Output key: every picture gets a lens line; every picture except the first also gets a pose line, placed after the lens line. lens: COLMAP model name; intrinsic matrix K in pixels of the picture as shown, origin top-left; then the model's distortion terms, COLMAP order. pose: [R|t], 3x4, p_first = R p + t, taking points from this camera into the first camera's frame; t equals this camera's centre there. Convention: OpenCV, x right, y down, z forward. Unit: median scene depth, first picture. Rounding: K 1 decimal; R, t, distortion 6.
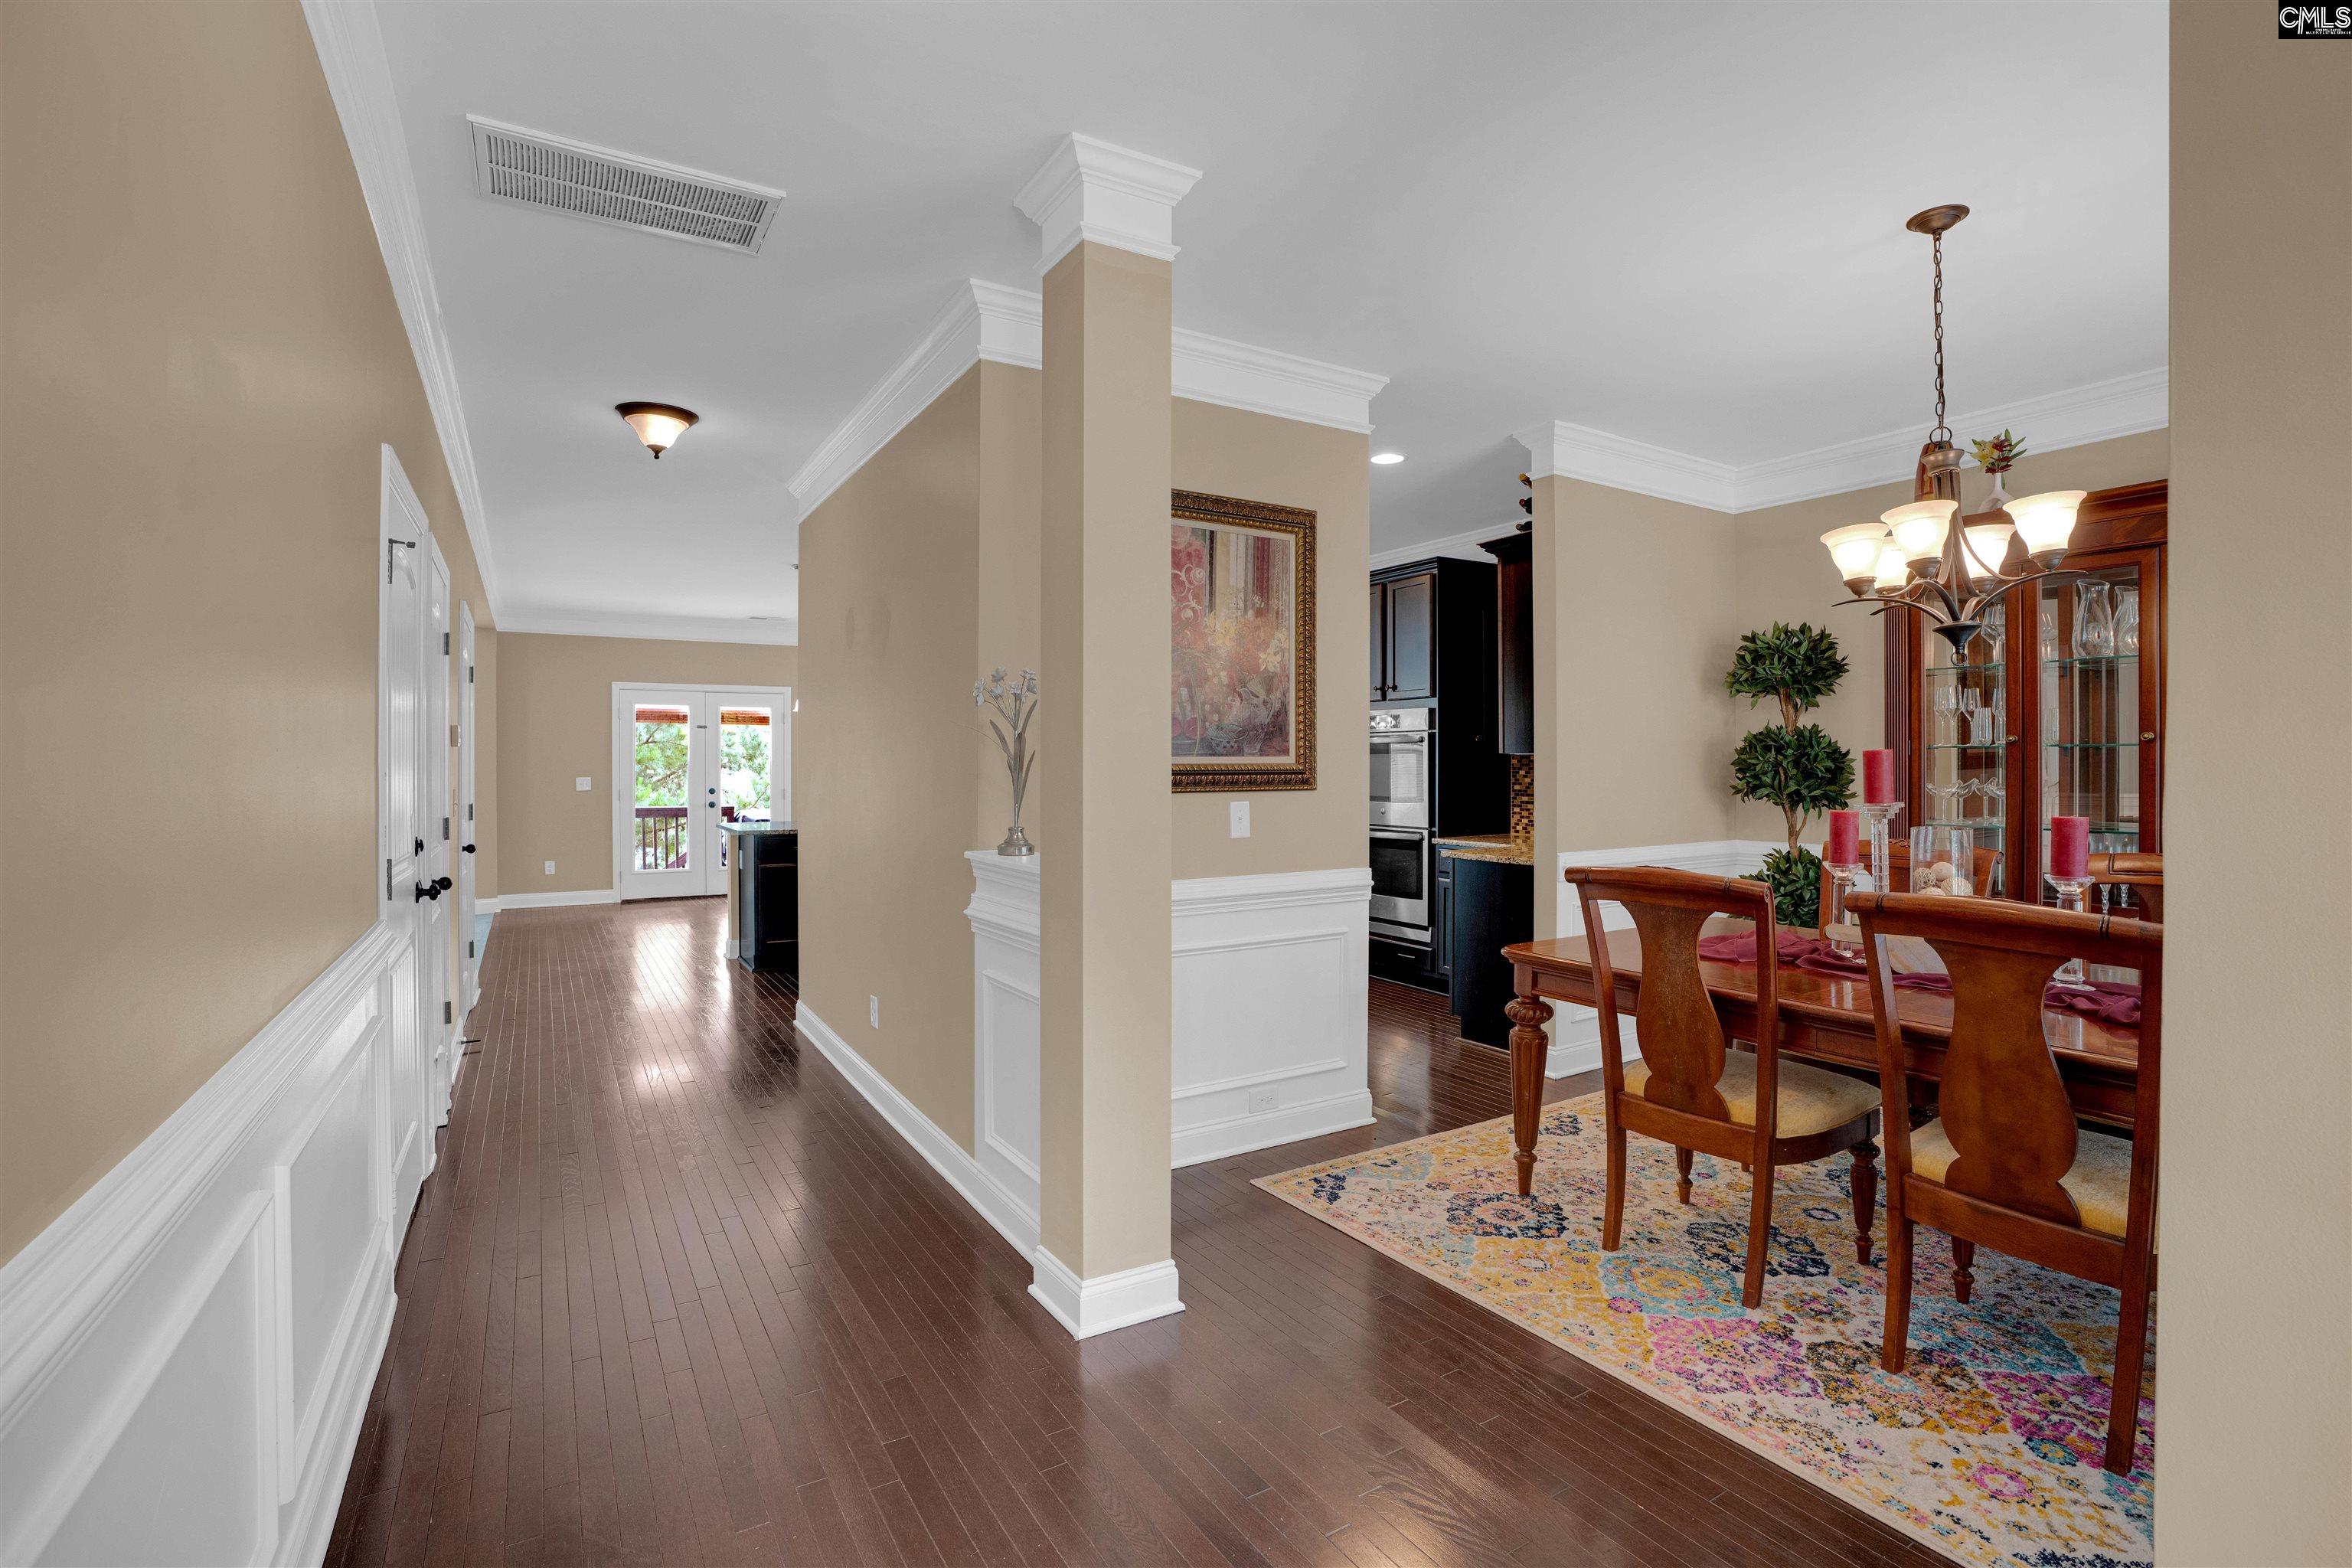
lens RADIAL K [[1071.5, 0, 1174.6], [0, 1071.5, 763.9], [0, 0, 1]] dist [-0.043231, 0.007750]
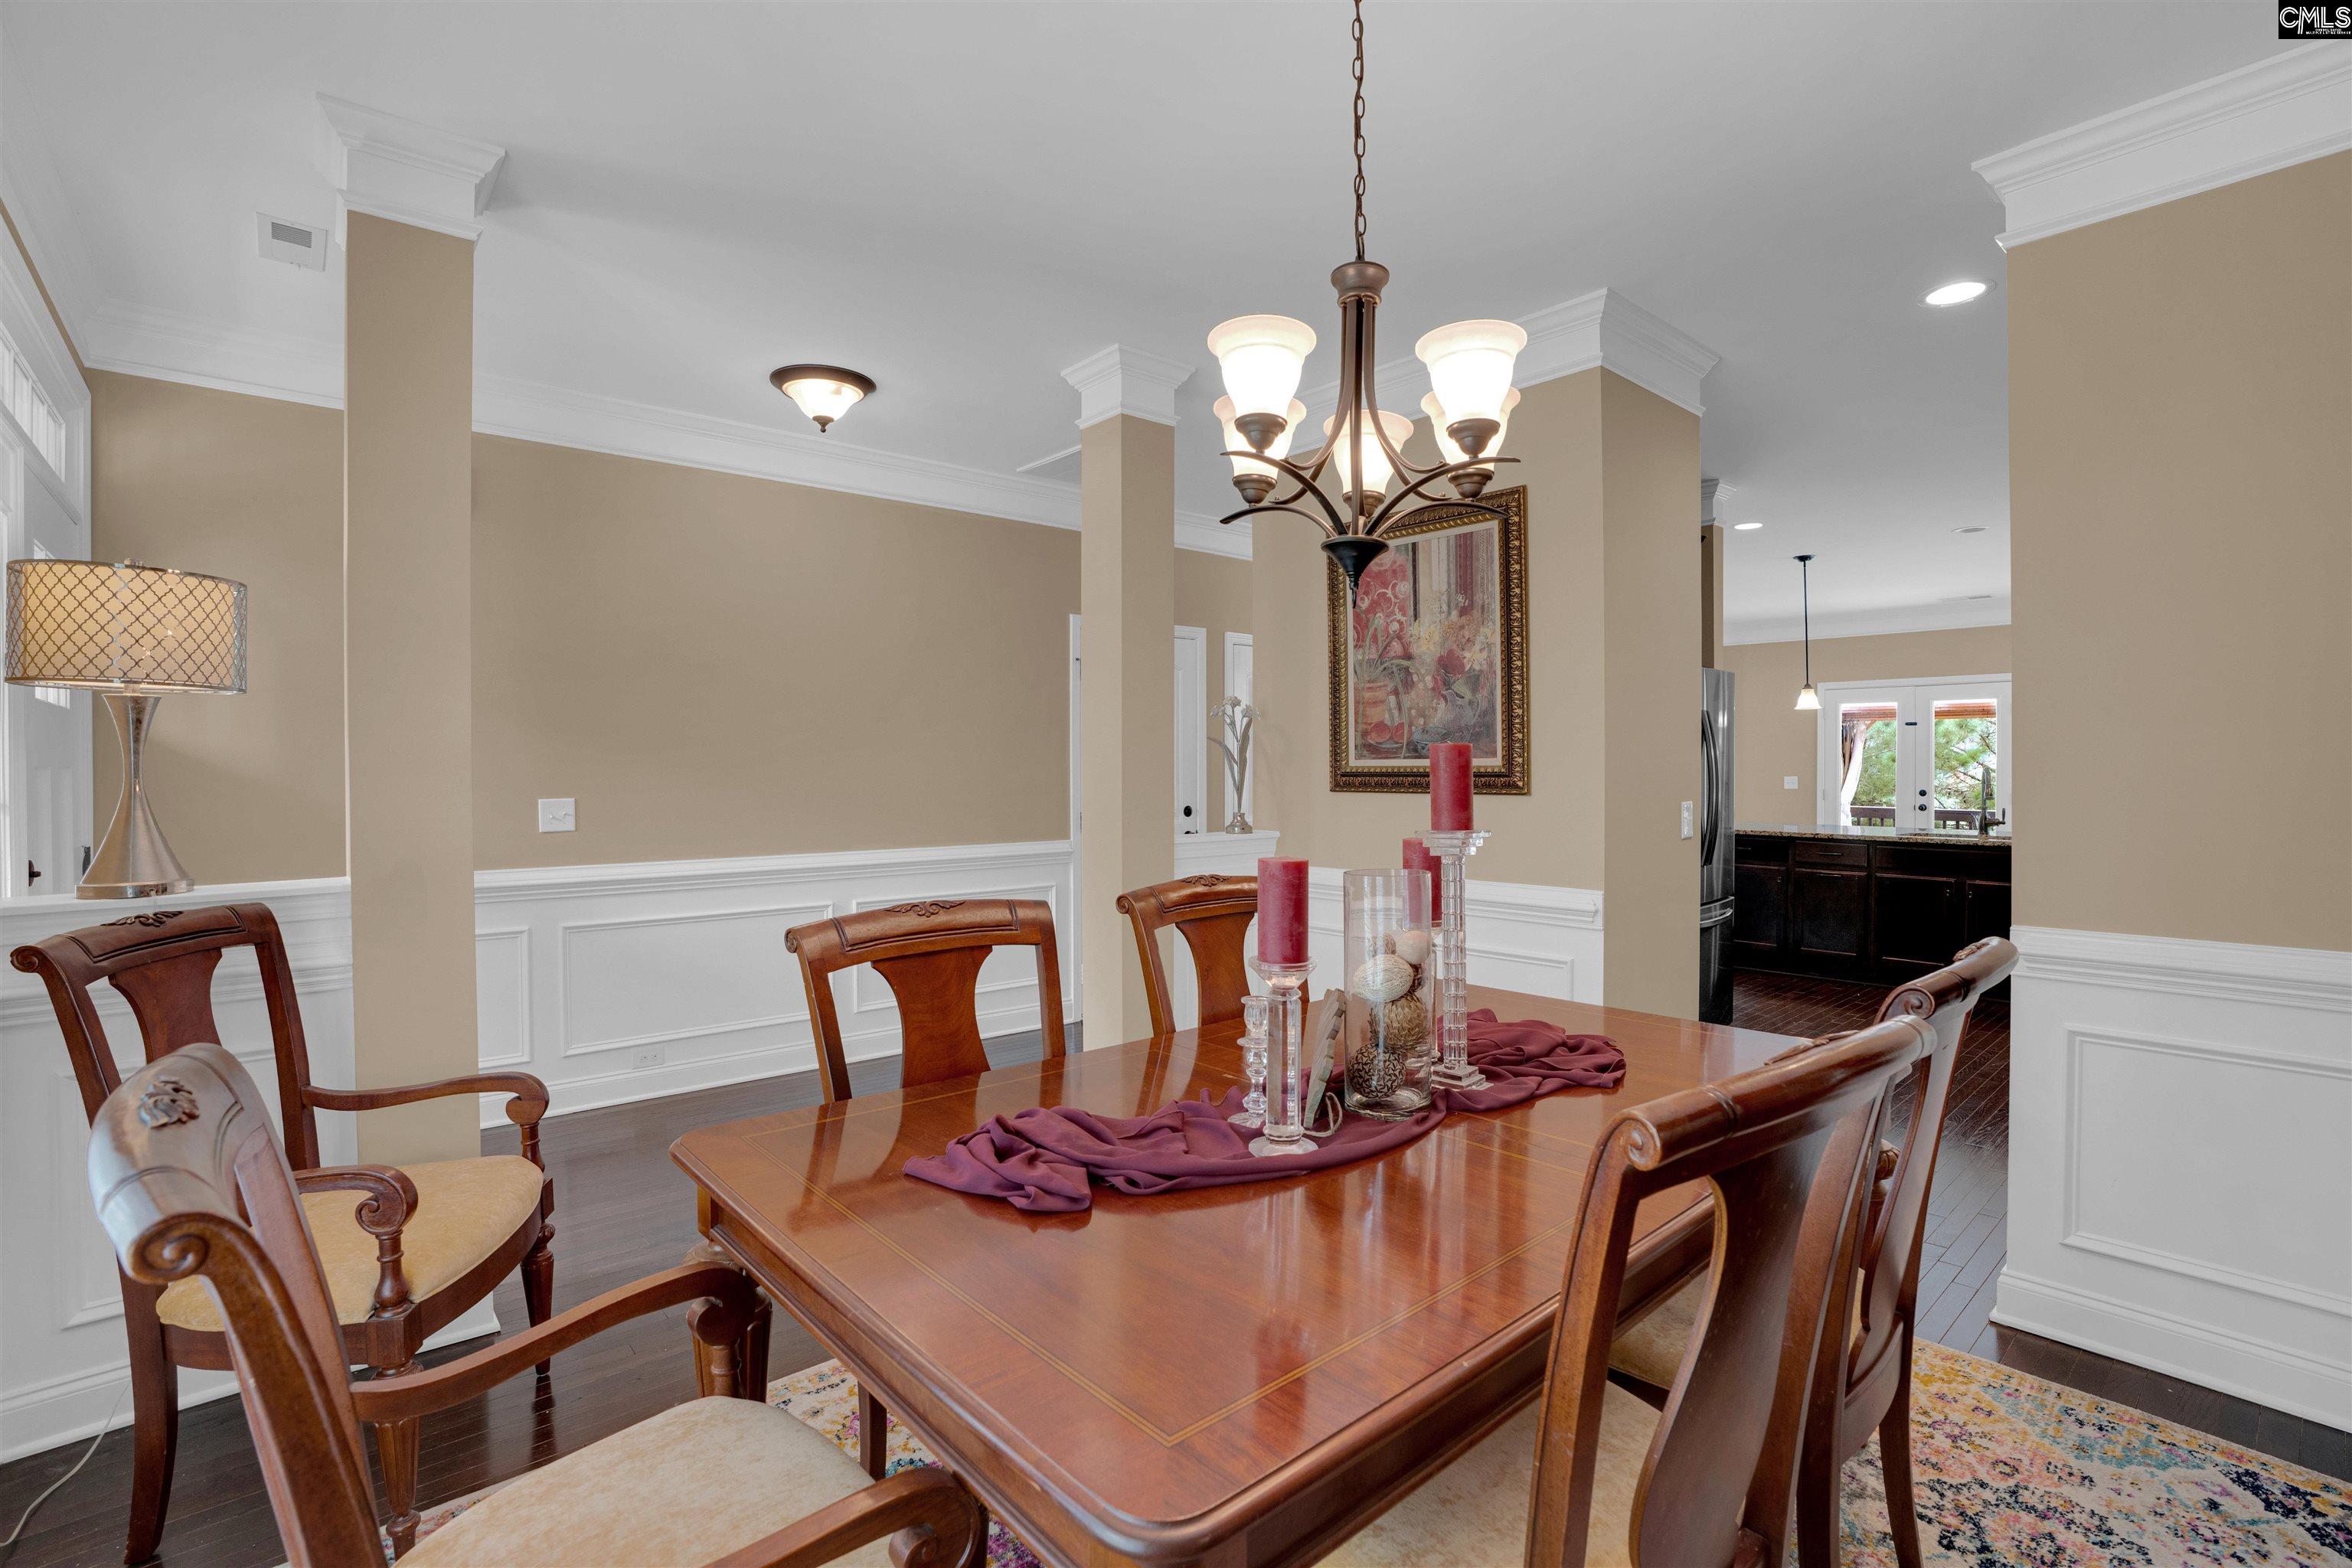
lens RADIAL K [[1071.5, 0, 1175.4], [0, 1071.5, 776.2], [0, 0, 1]] dist [-0.043231, 0.007750]
pose [[0.190410, 0.008634, -0.981667, 0.980338], [0.004333, 0.999944, 0.009635, -0.001334], [0.981695, -0.006088, 0.190362, 0.552080]]
